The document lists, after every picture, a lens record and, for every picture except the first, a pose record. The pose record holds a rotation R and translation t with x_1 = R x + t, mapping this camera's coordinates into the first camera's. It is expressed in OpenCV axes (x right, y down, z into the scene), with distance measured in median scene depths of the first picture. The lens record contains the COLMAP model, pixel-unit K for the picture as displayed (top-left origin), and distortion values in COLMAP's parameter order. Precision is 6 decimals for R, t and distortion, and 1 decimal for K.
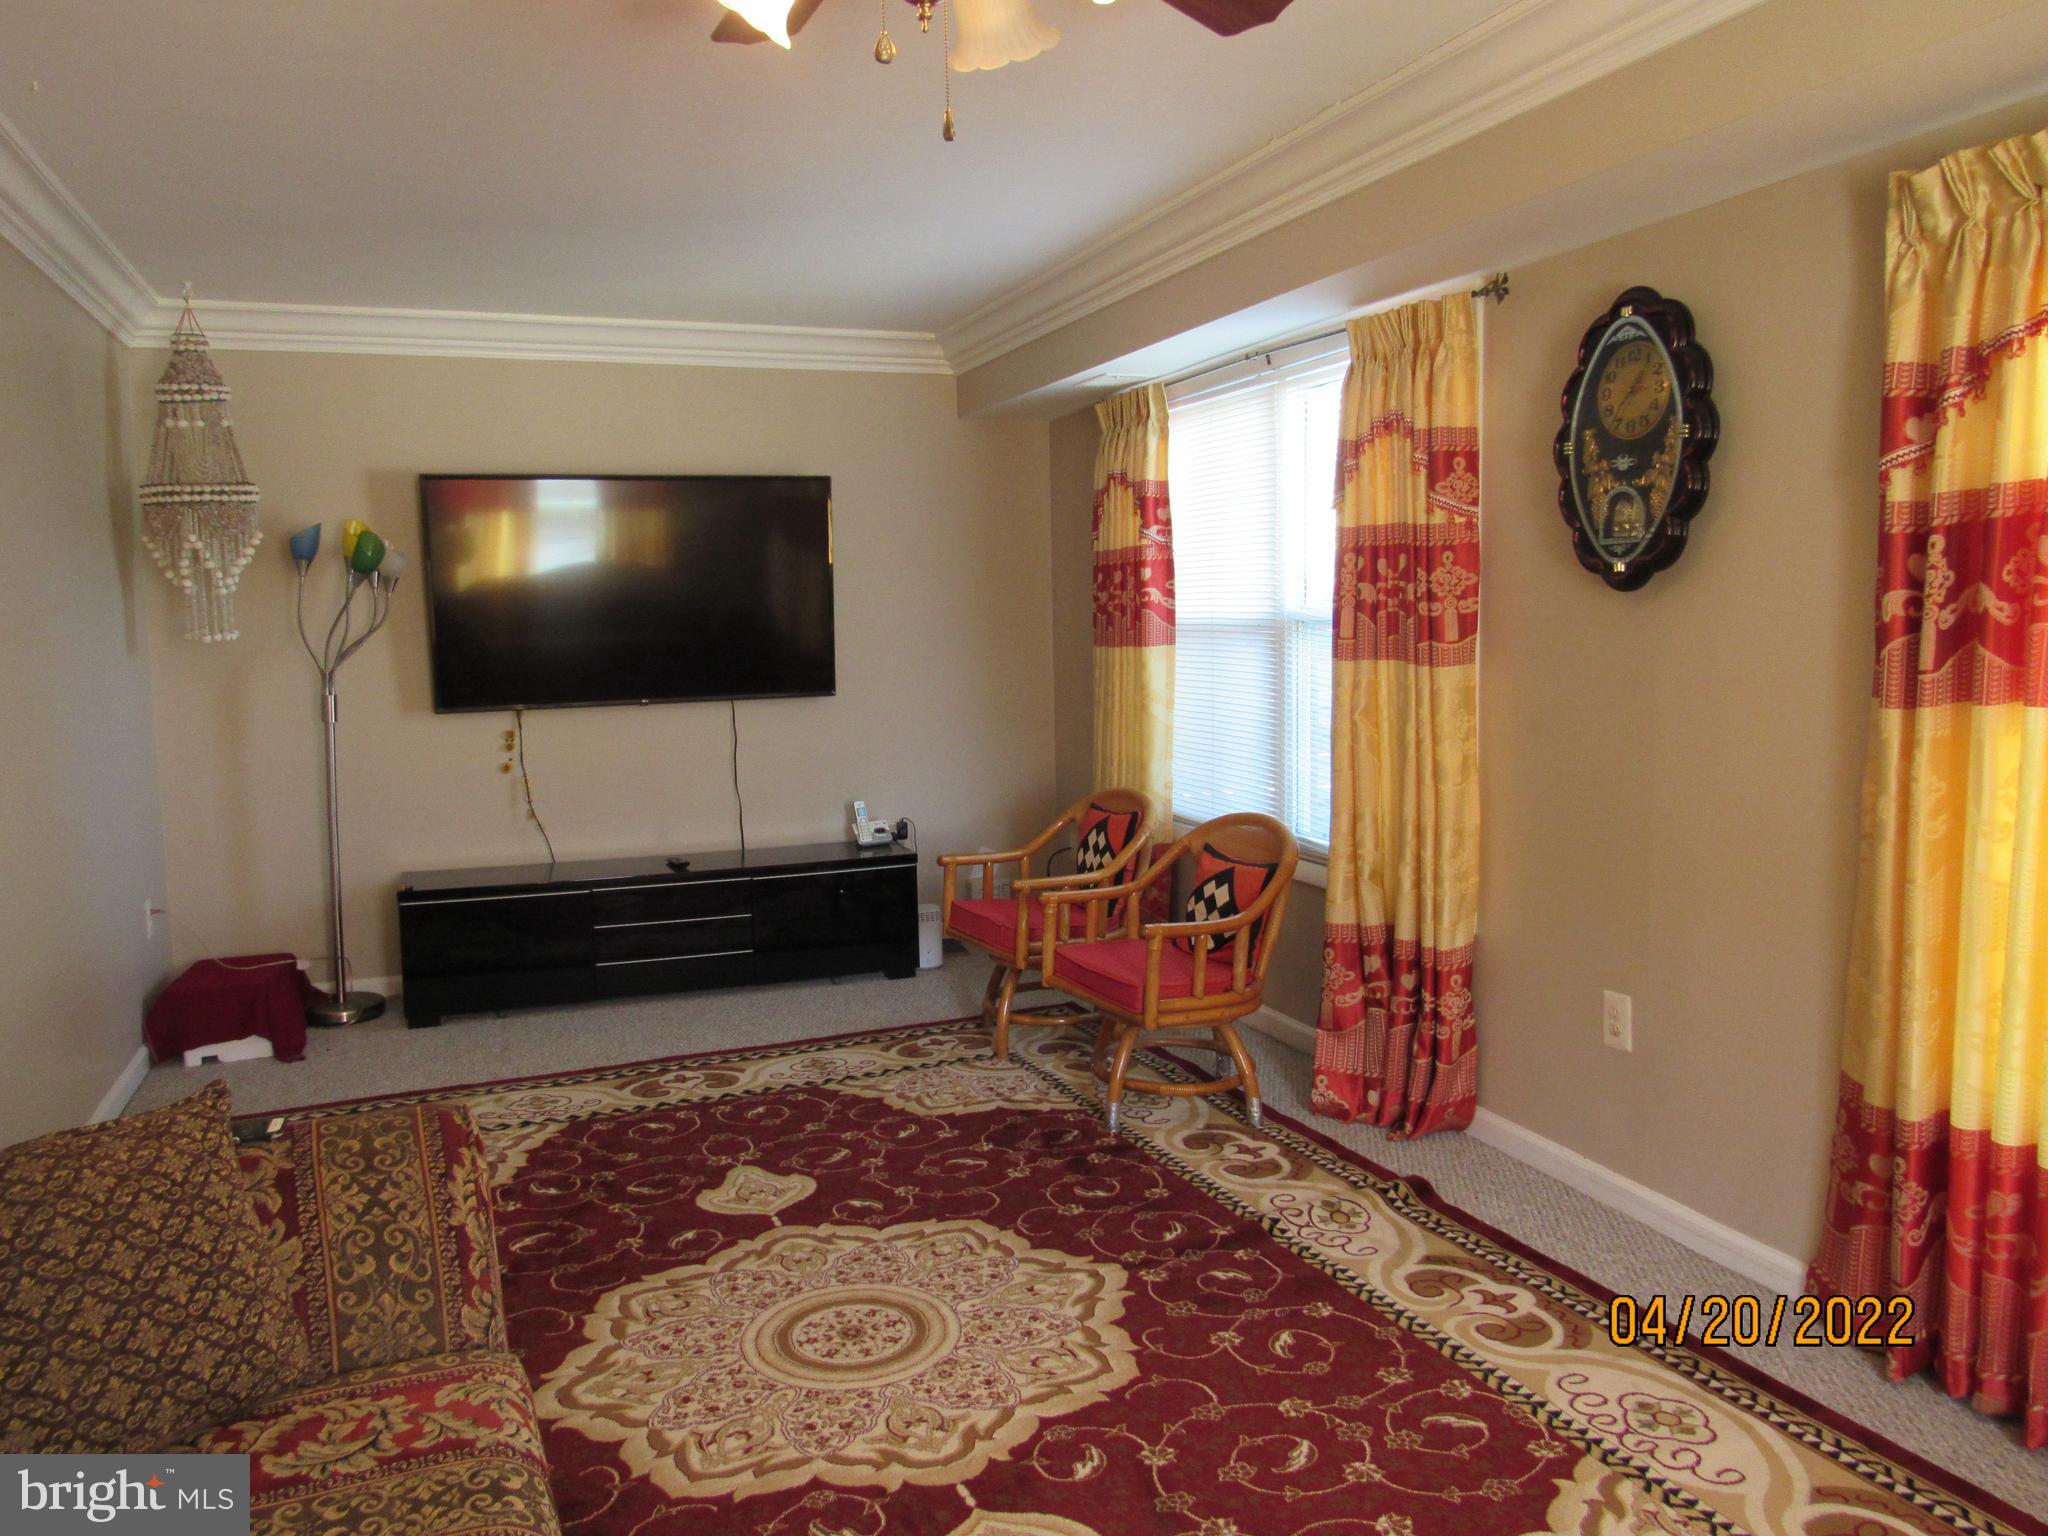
lens RADIAL K [[1466.4, 0, 1012.4], [0, 1466.4, 780.0], [0, 0, 1]] dist [-0.020622, -0.003256]
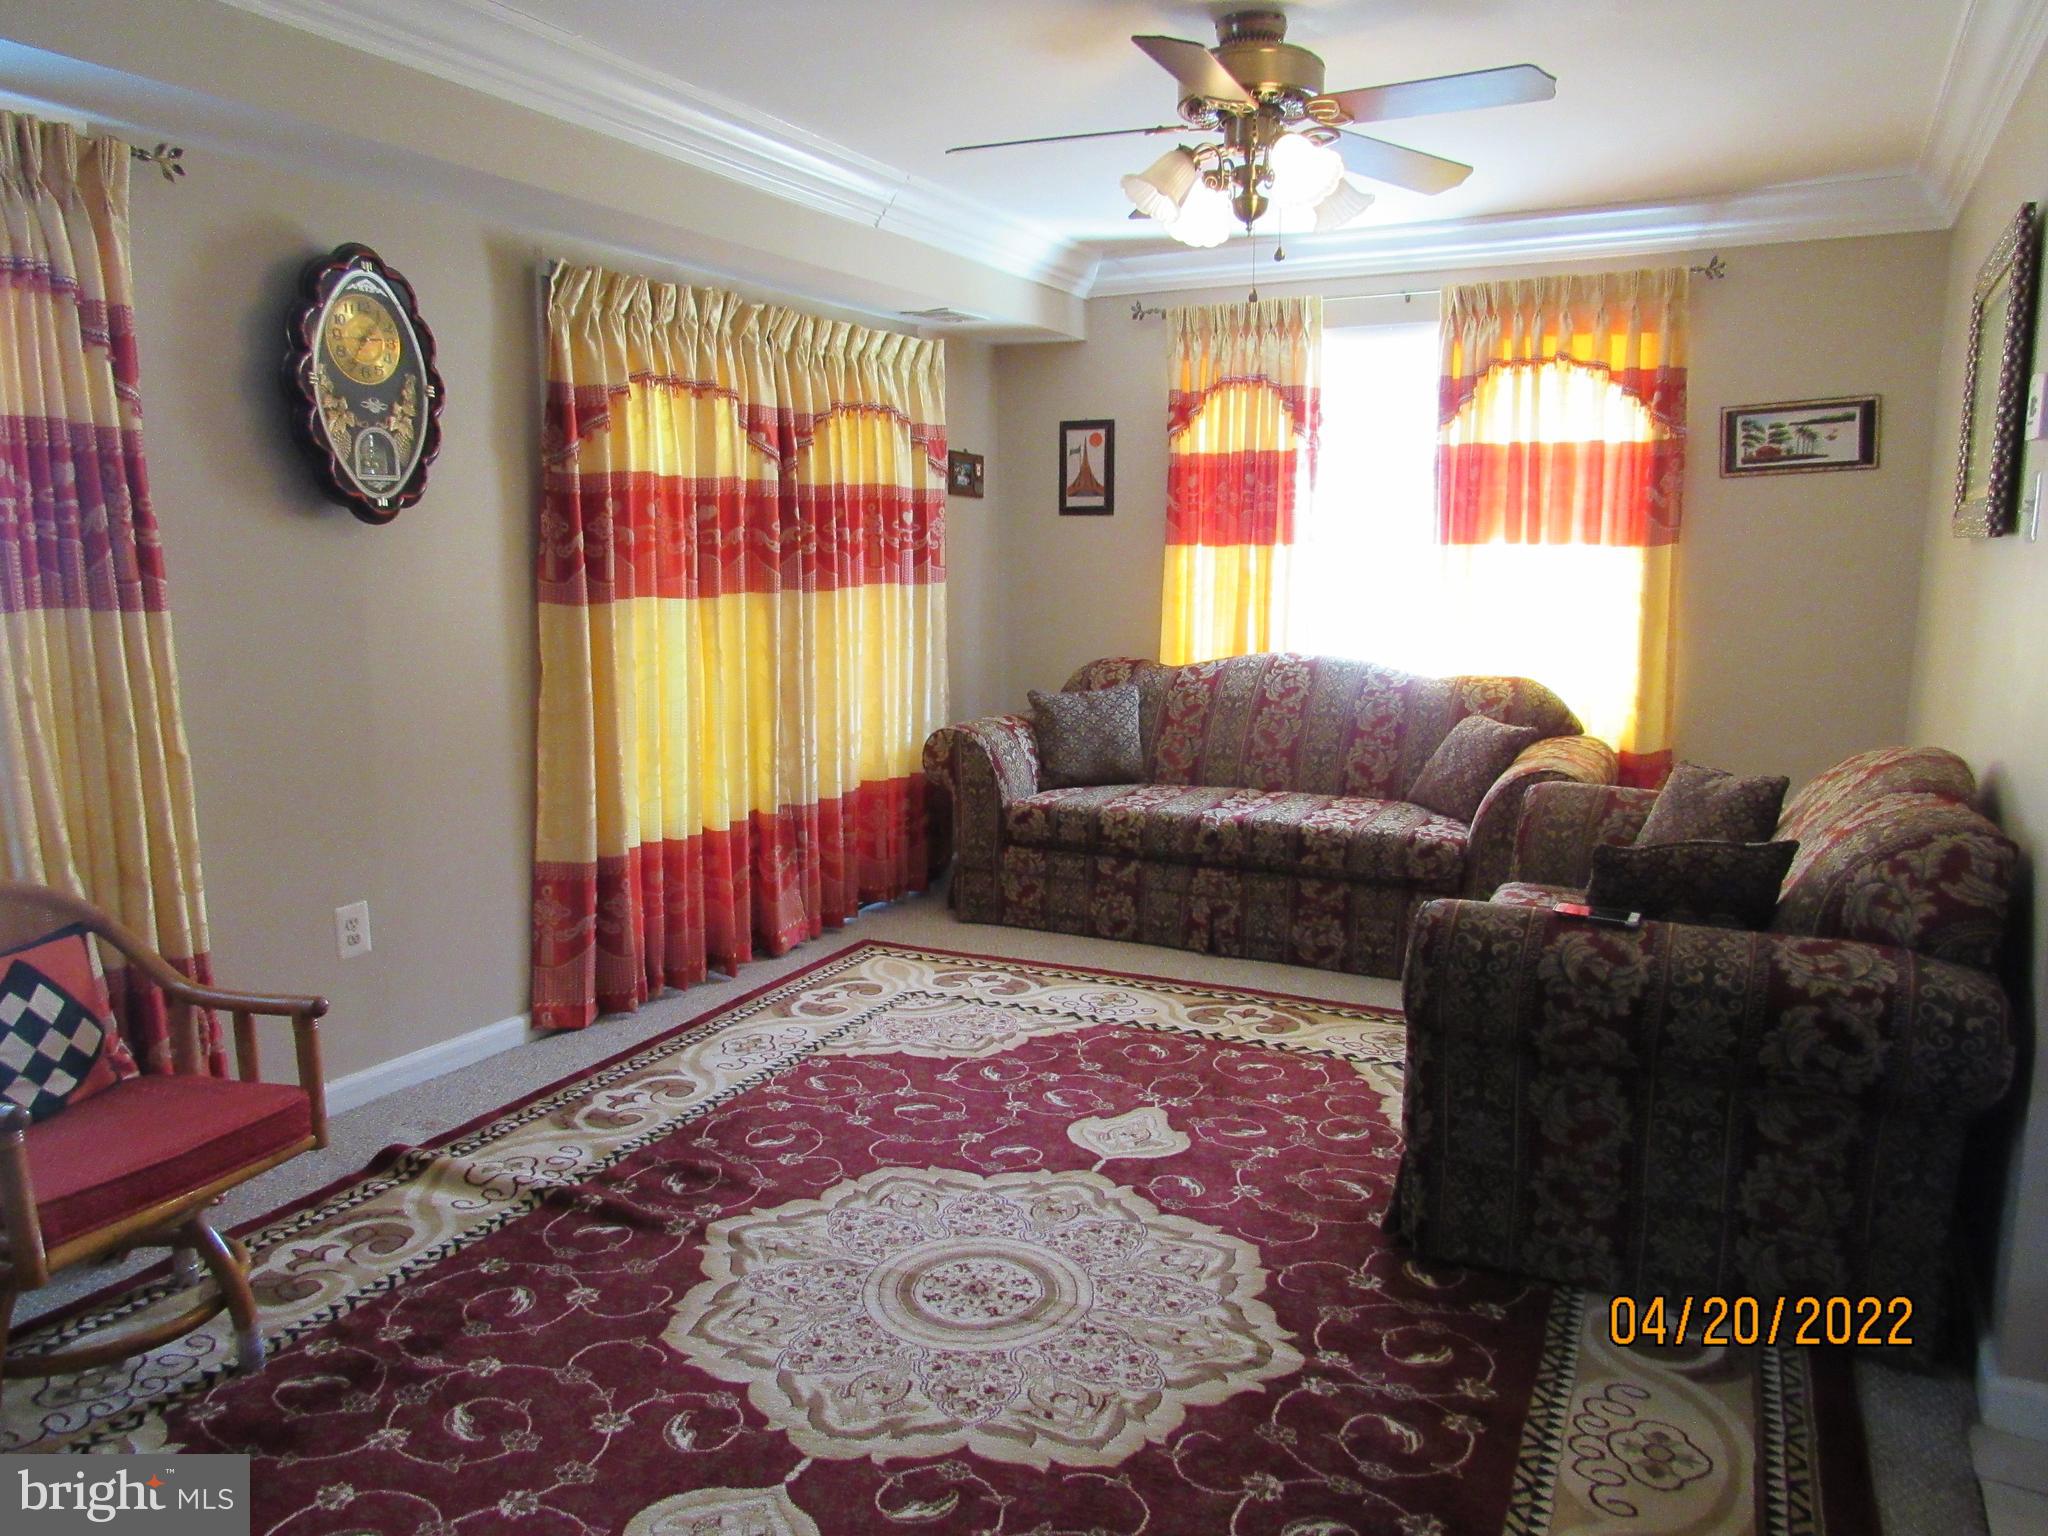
lens RADIAL K [[1466.4, 0, 1015.4], [0, 1466.4, 761.8], [0, 0, 1]] dist [-0.020622, -0.003256]
pose [[-0.658109, -0.096101, 0.746765, -0.749717], [0.093852, 0.973615, 0.208004, -0.142391], [-0.747051, 0.206975, -0.631725, 1.409417]]
